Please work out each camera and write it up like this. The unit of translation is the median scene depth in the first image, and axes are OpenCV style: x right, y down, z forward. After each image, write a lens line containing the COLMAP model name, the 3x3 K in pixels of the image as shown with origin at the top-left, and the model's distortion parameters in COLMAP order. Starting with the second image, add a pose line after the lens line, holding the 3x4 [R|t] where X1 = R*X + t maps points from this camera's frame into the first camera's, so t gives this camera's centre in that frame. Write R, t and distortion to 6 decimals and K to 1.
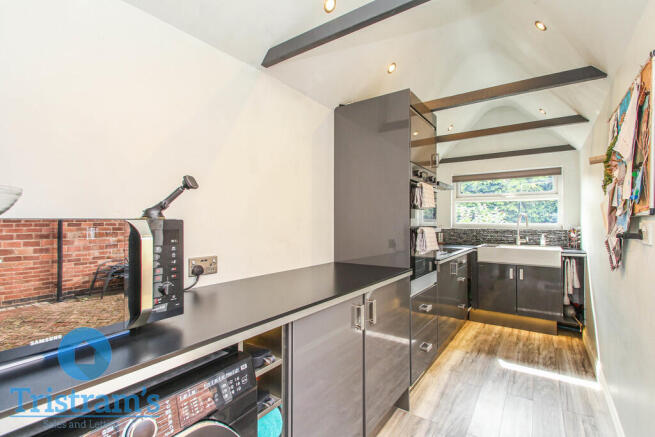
lens RADIAL K [[304.5, 0, 327.1], [0, 304.5, 219.6], [0, 0, 1]] dist [-0.014578, -0.001456]
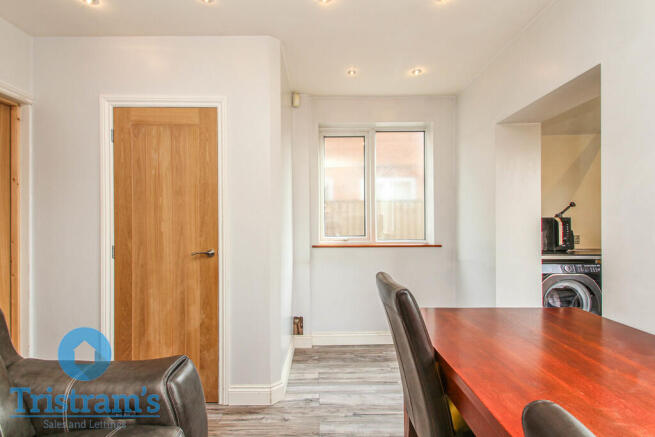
lens RADIAL K [[304.5, 0, 327.2], [0, 304.5, 219.4], [0, 0, 1]] dist [-0.014578, -0.001456]
pose [[0.577013, -0.001958, -0.816732, 0.548571], [0.002632, 0.999996, -0.000538, 0.016778], [0.816730, -0.001839, 0.577016, -2.616560]]
